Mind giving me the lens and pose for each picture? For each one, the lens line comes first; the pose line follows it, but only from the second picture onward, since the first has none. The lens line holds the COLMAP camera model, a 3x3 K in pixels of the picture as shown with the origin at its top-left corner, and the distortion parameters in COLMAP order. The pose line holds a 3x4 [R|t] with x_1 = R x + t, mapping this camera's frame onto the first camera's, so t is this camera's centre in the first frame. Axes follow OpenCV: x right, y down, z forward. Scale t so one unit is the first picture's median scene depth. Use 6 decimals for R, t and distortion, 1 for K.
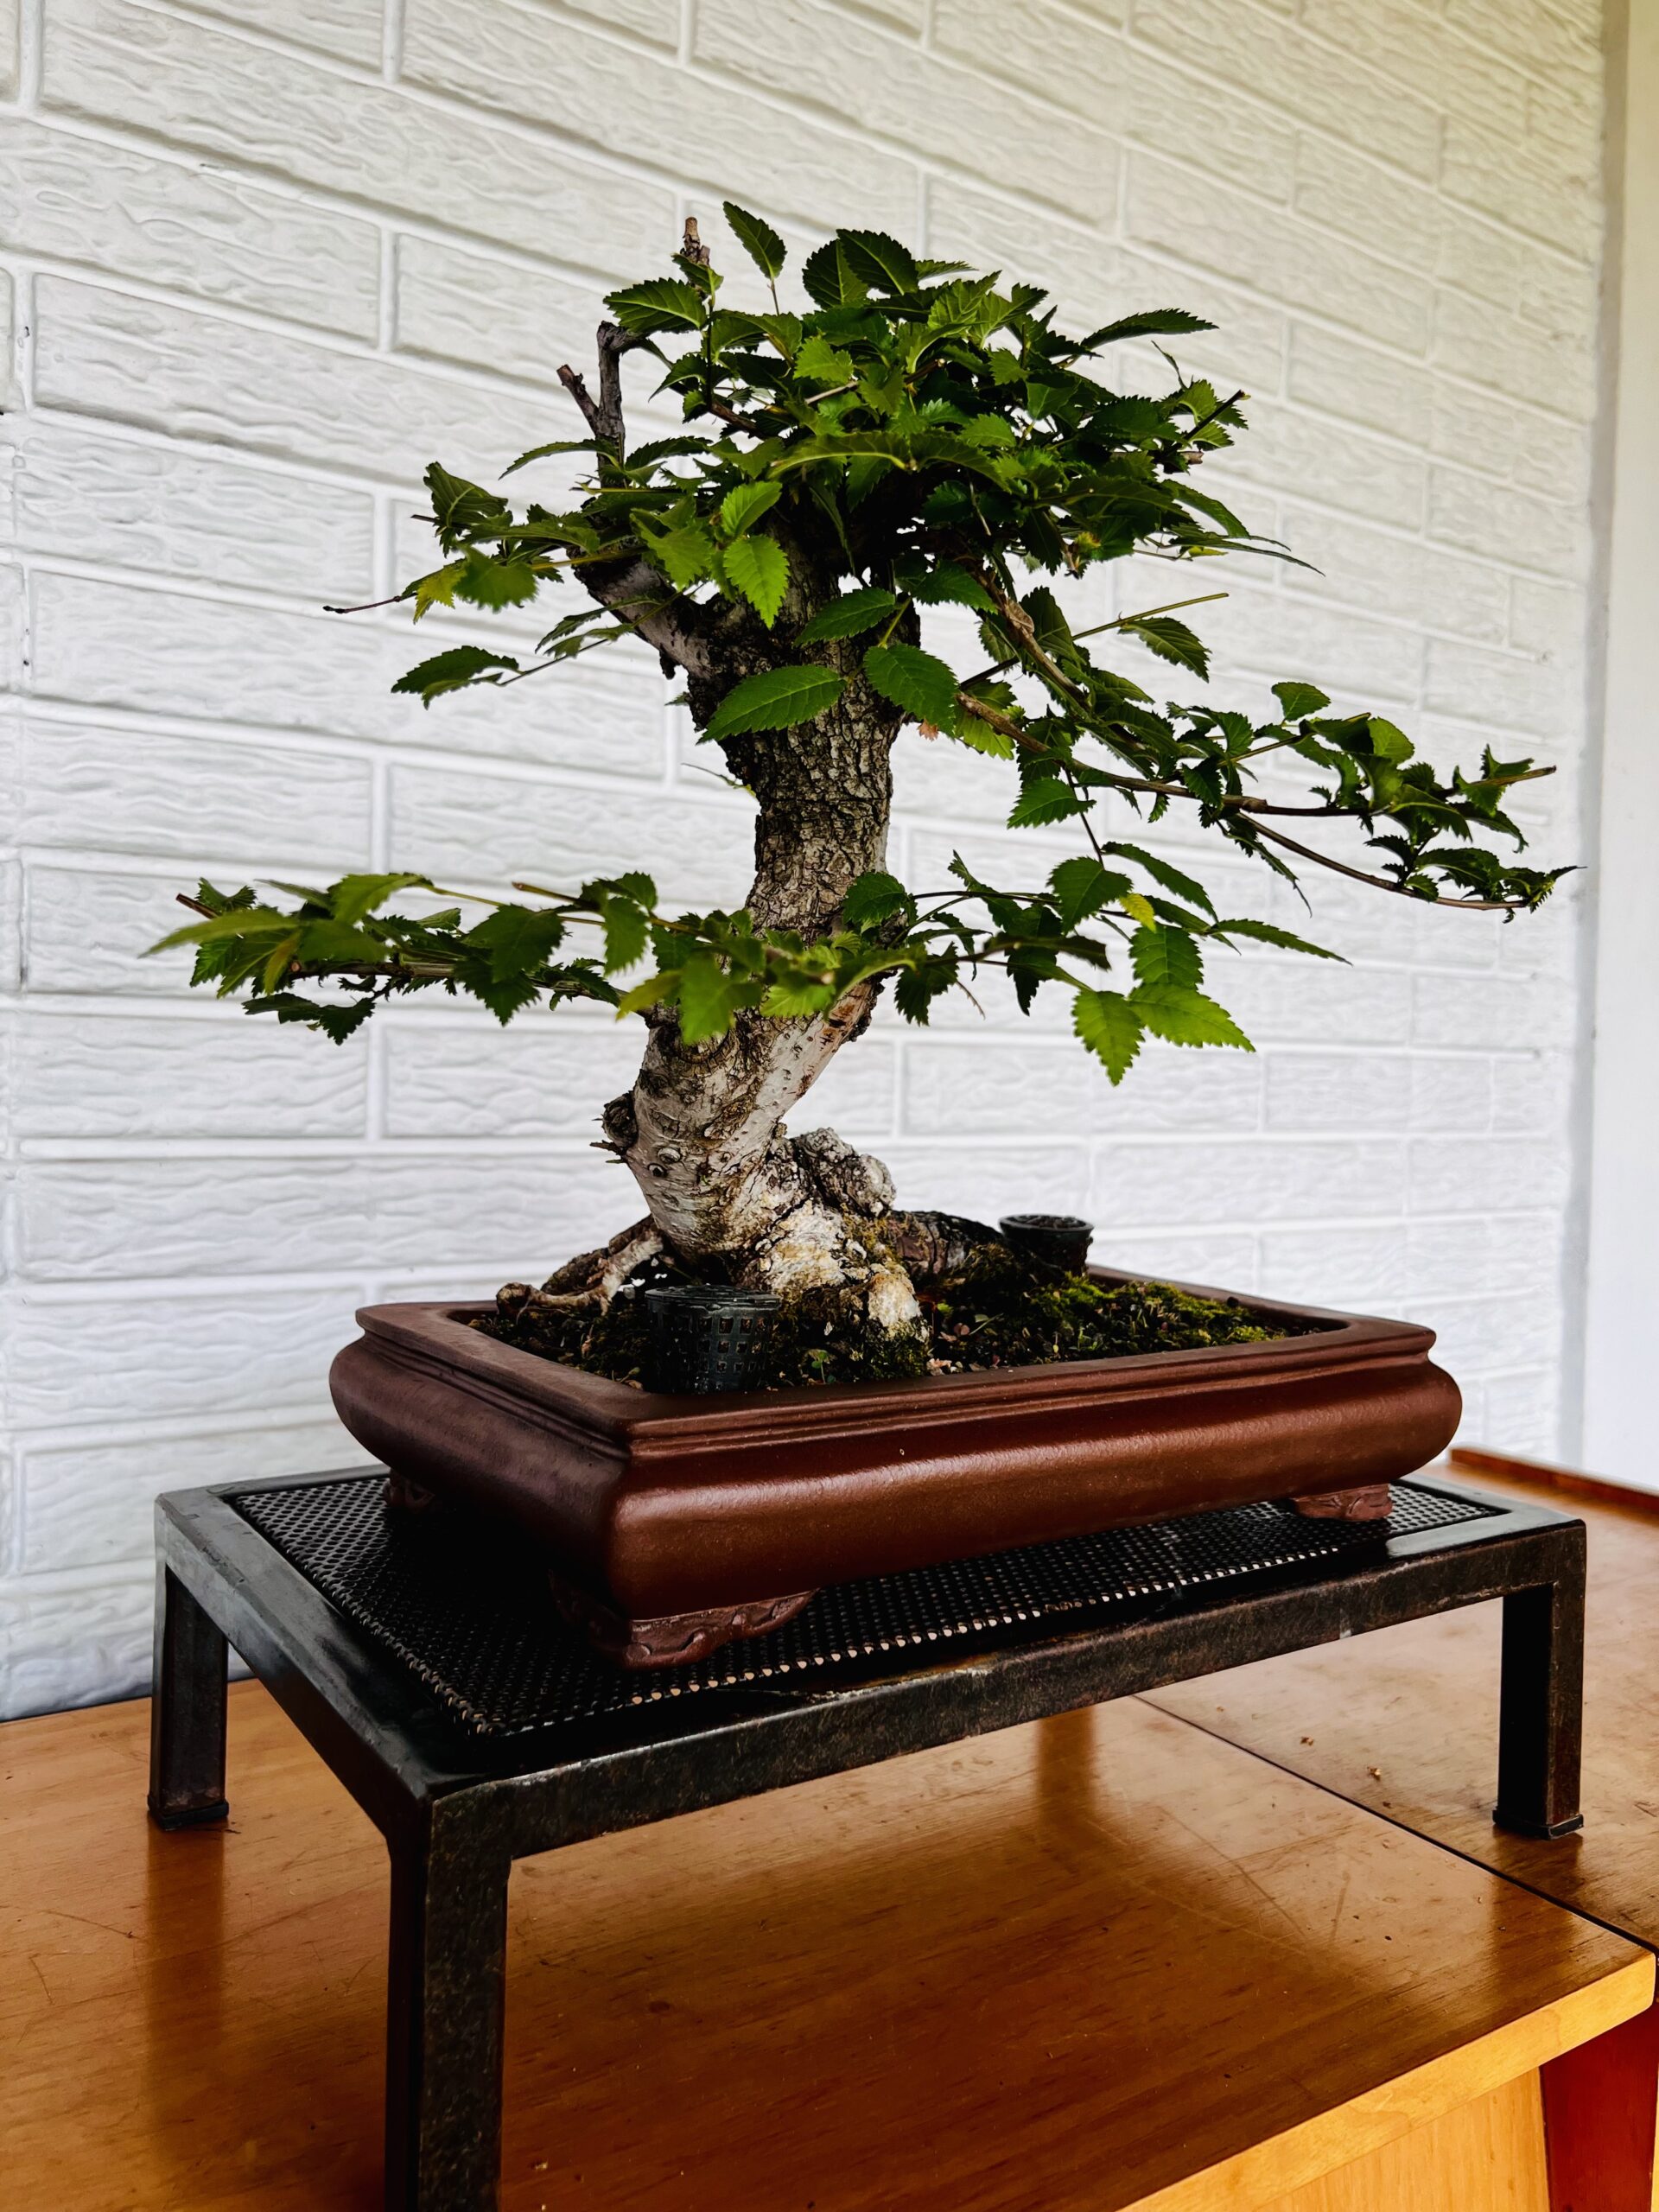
lens RADIAL K [[1698.5, 0, 831.6], [0, 1698.5, 1121.0], [0, 0, 1]] dist [0.019085, -0.034076]
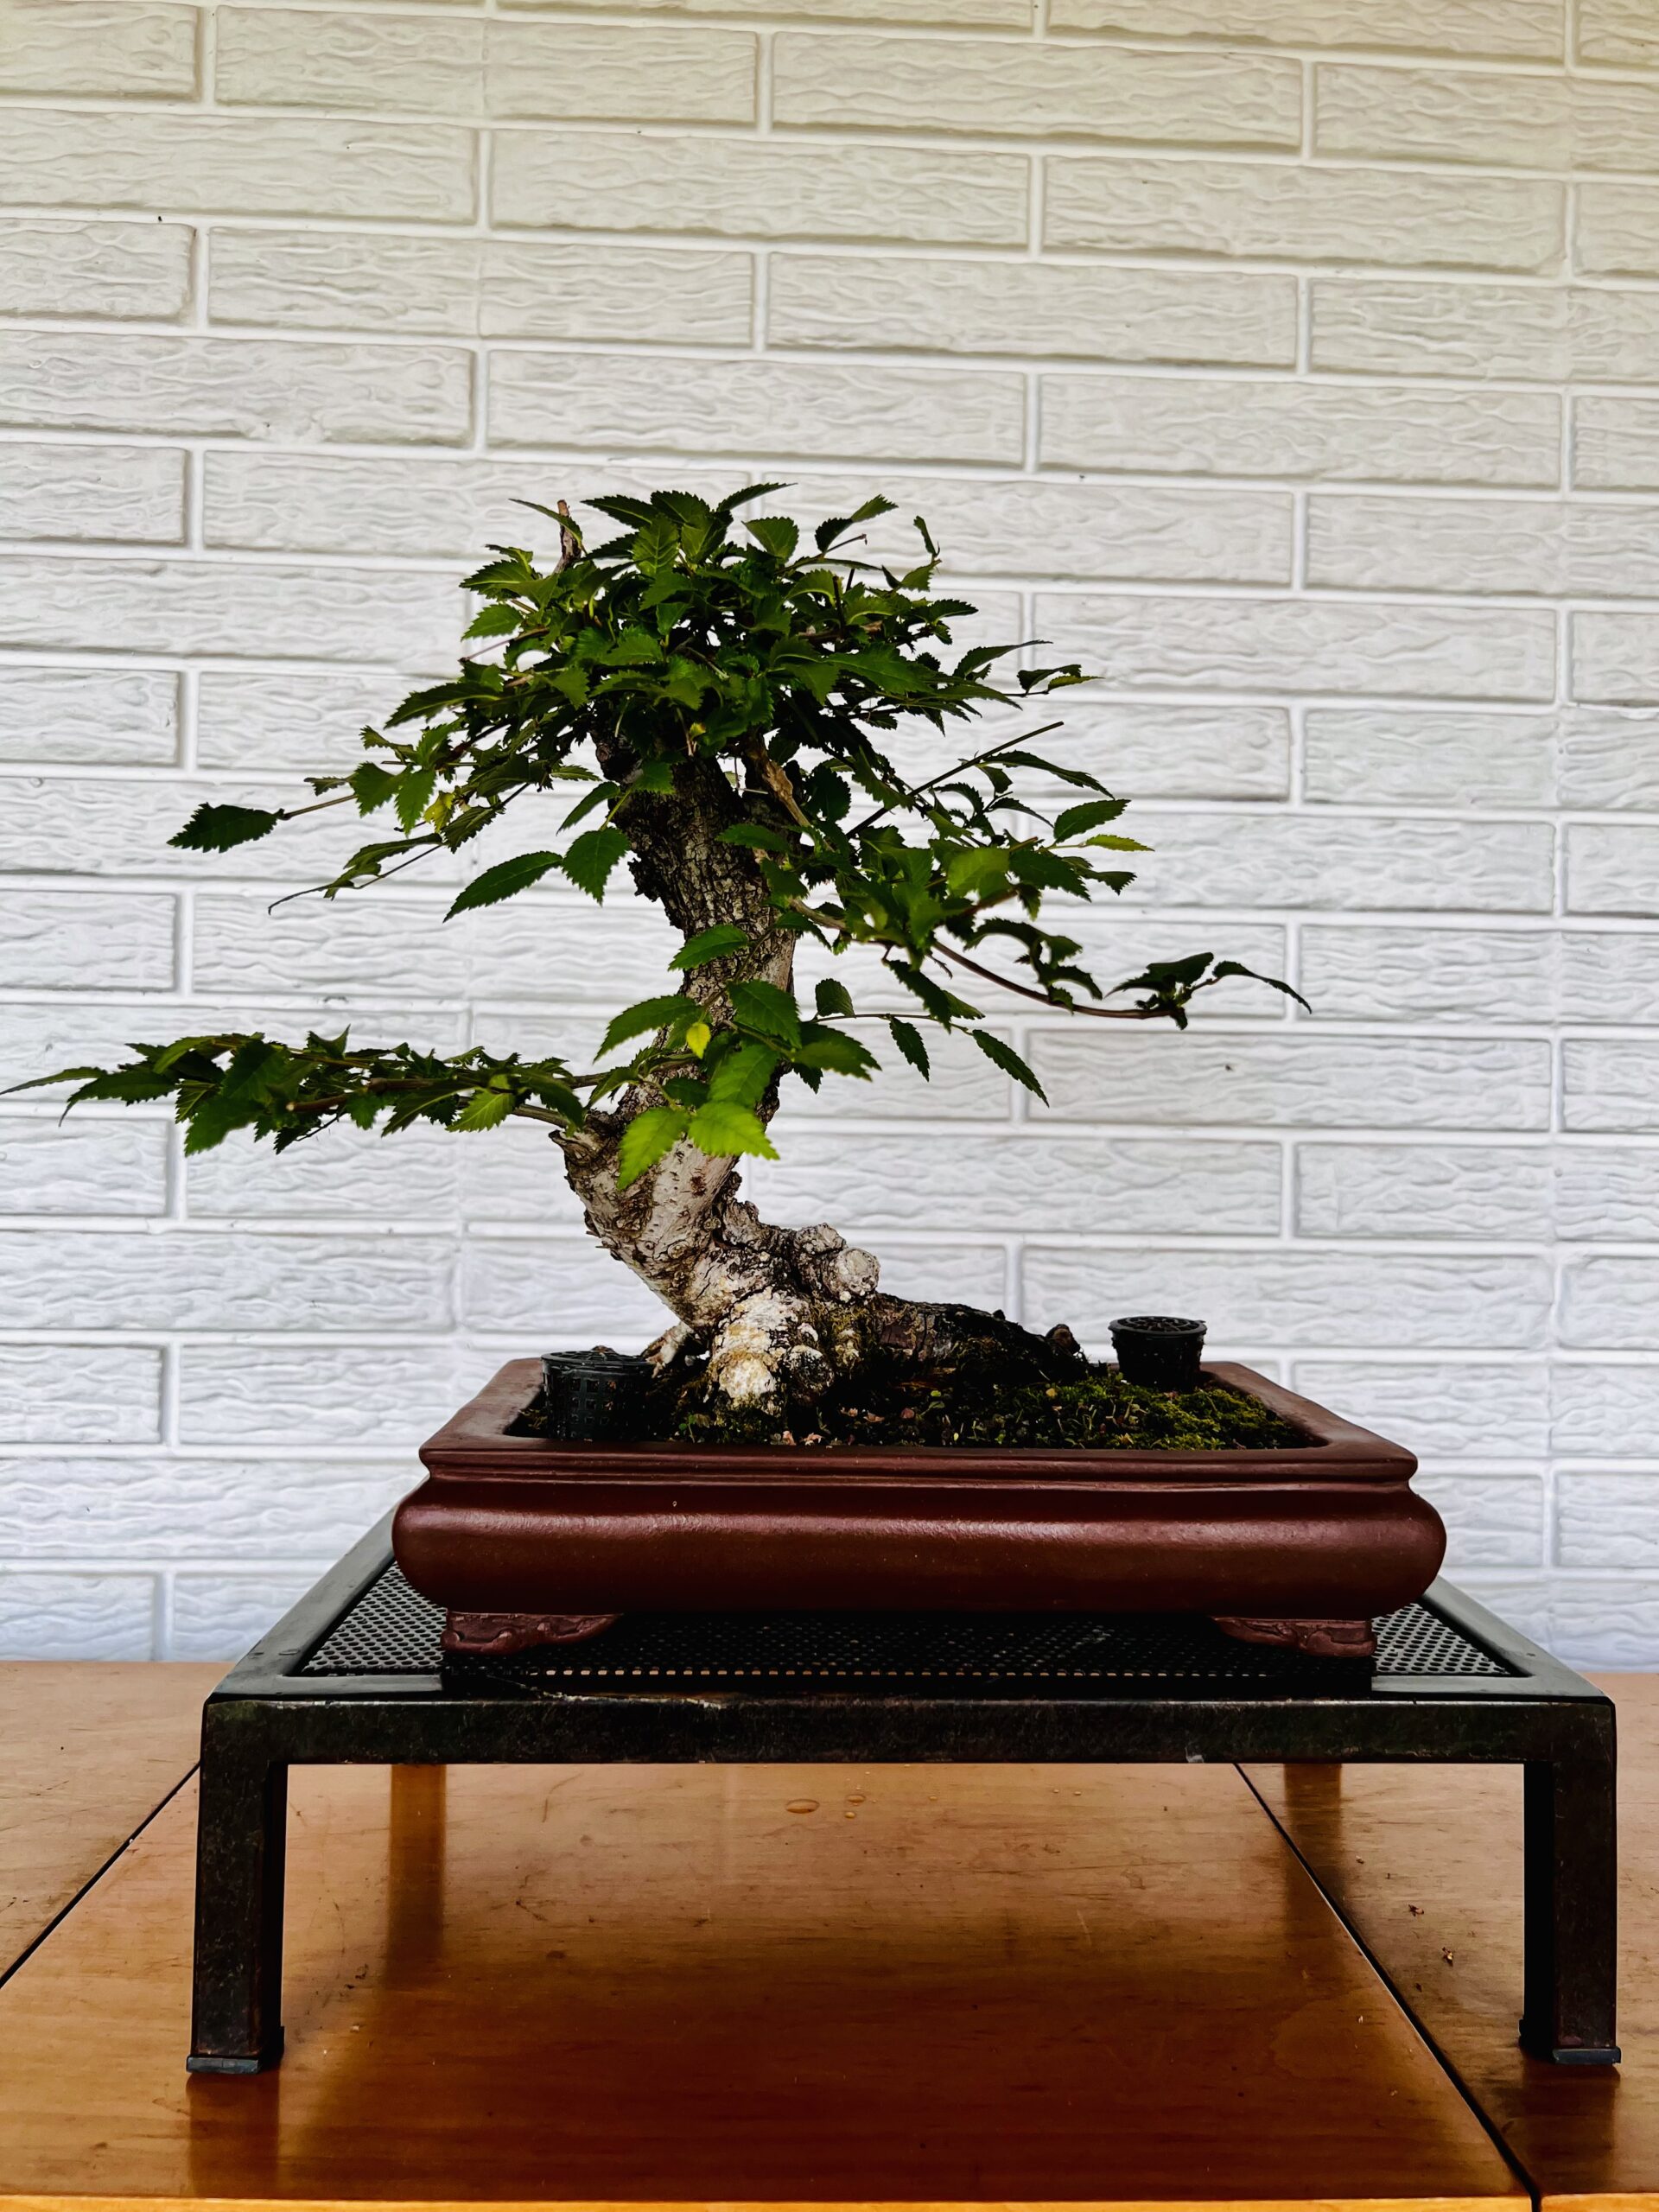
lens RADIAL K [[1698.5, 0, 831.2], [0, 1698.5, 1112.9], [0, 0, 1]] dist [0.019085, -0.034076]
pose [[0.849606, -0.013543, -0.527243, 0.446810], [-0.017963, 0.998347, -0.054590, -0.006027], [0.527111, 0.055851, 0.847959, 0.033436]]
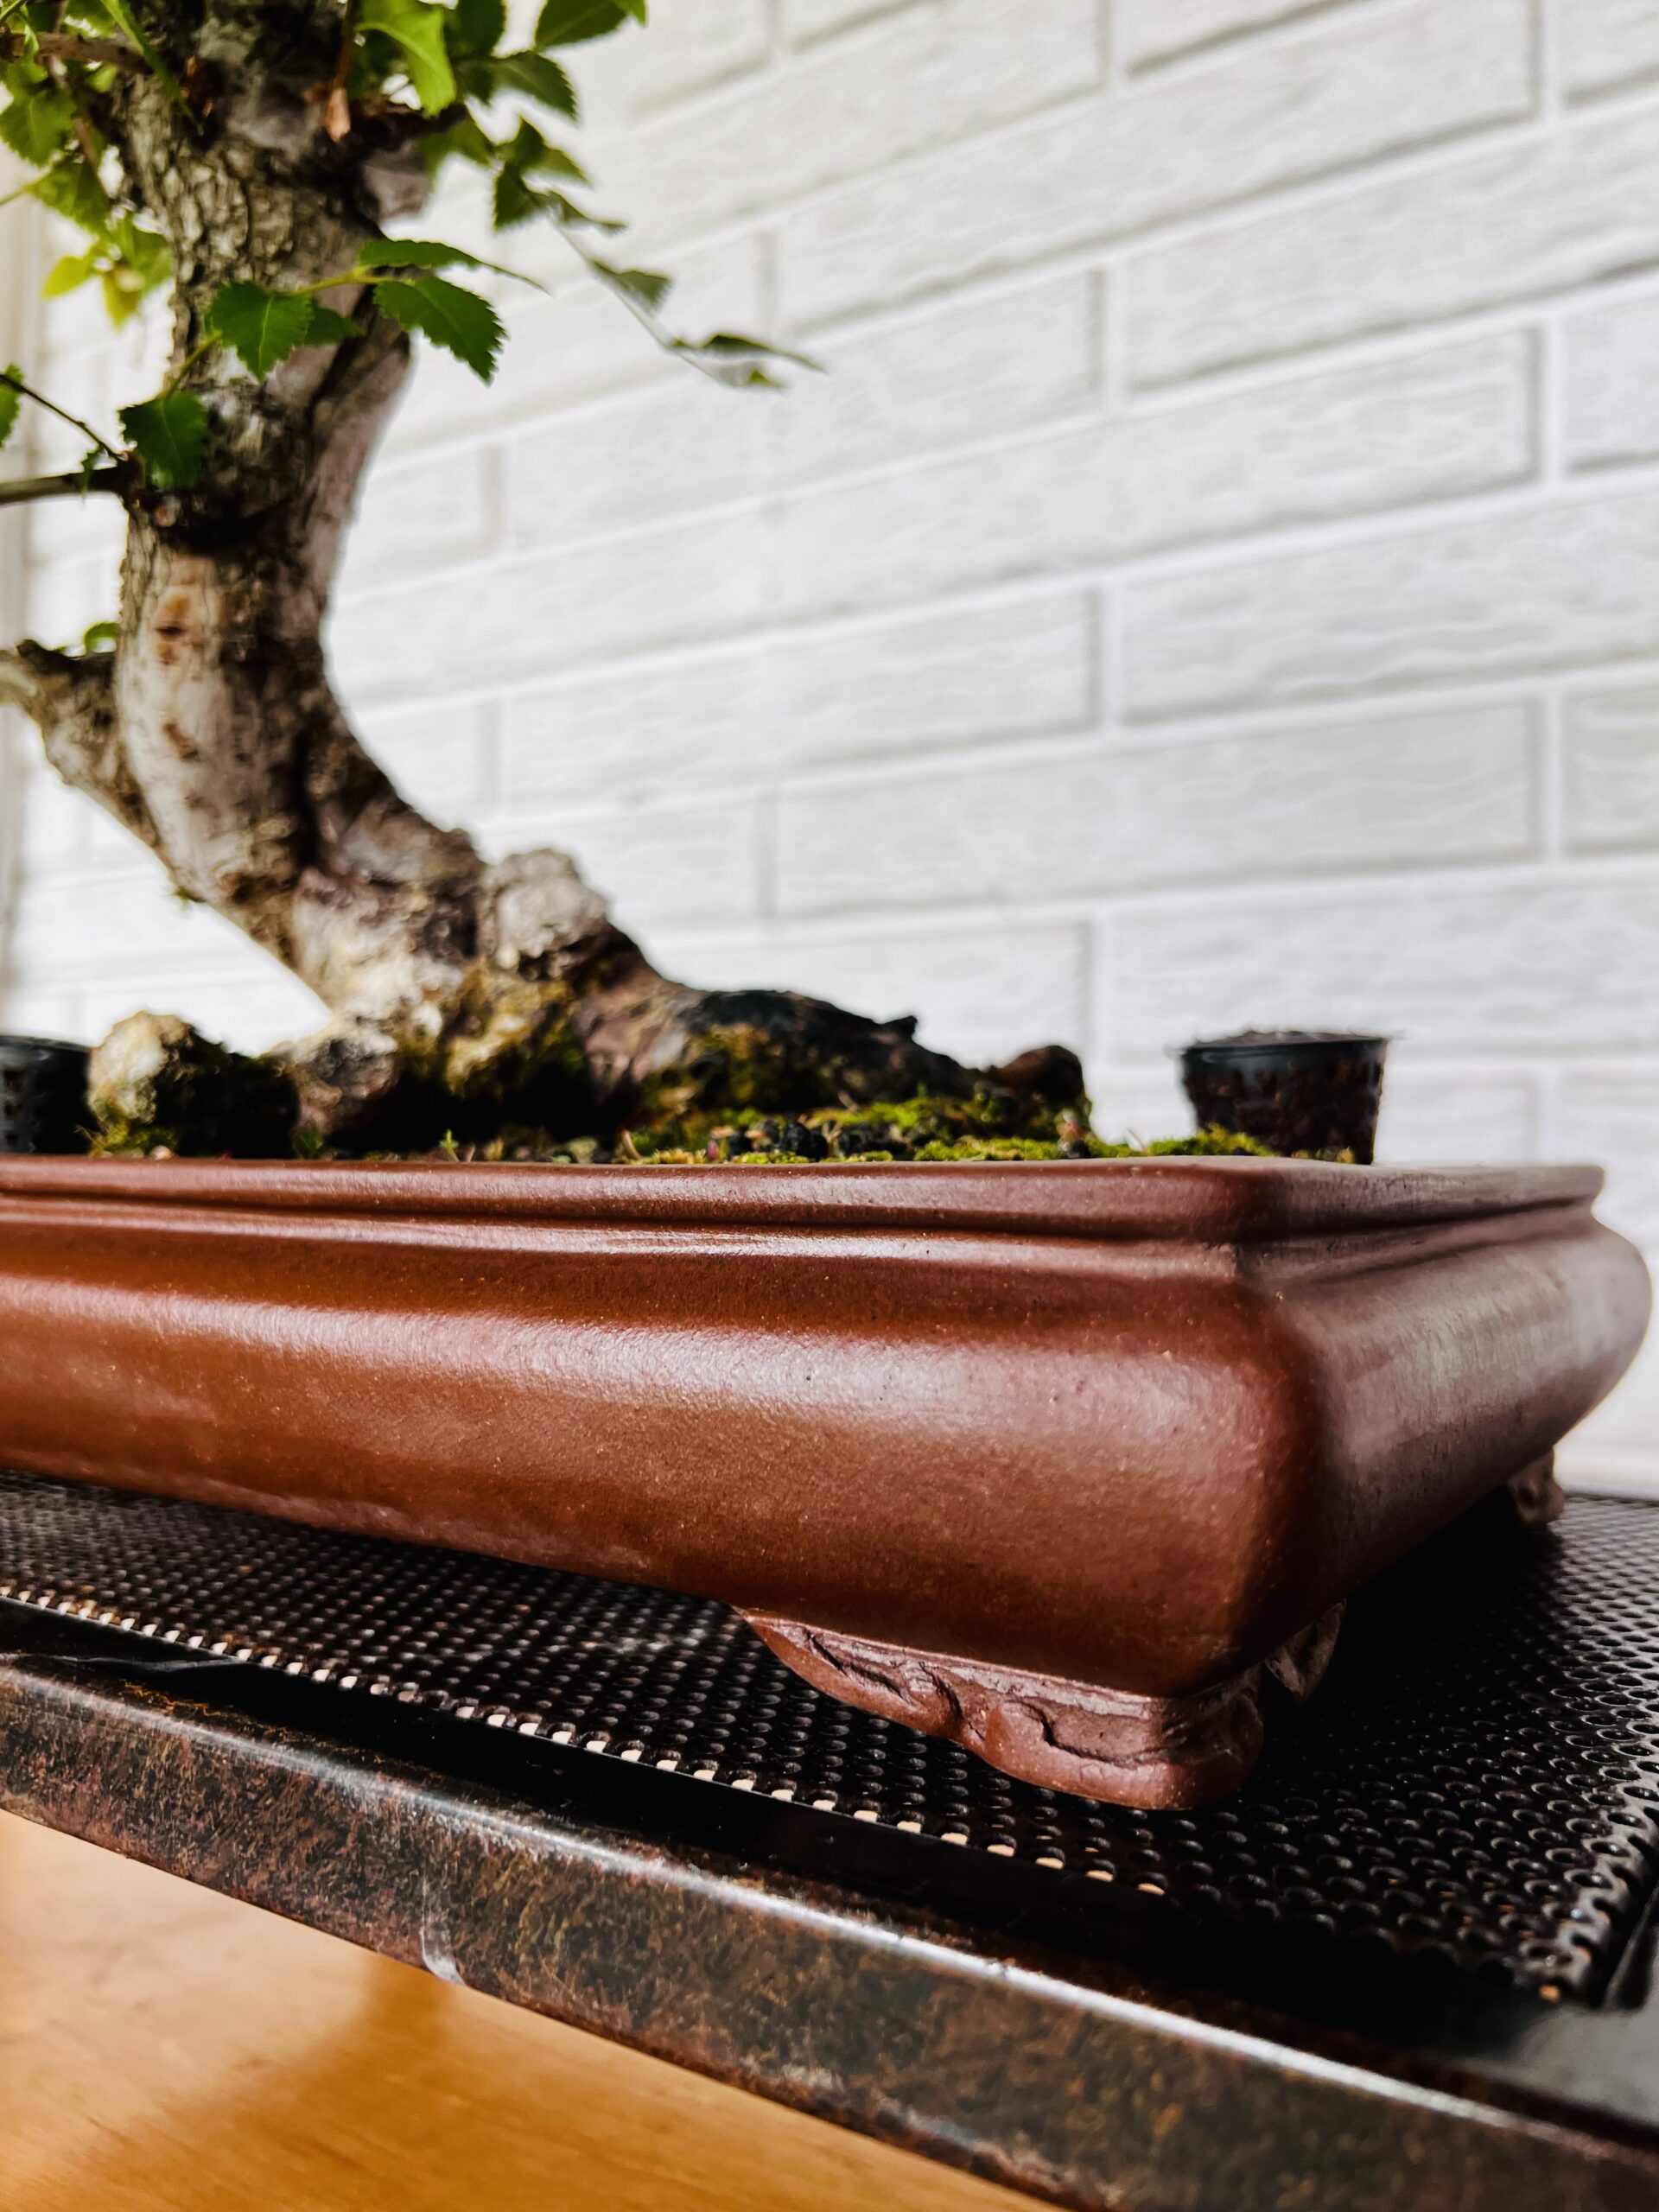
lens RADIAL K [[1783.3, 0, 810.8], [0, 1783.3, 1085.2], [0, 0, 1]] dist [-0.007935, -0.017655]
pose [[0.371454, -0.066768, -0.926048, 0.468531], [-0.041381, 0.995229, -0.088355, 0.106759], [0.927529, 0.071141, 0.366918, 0.642030]]
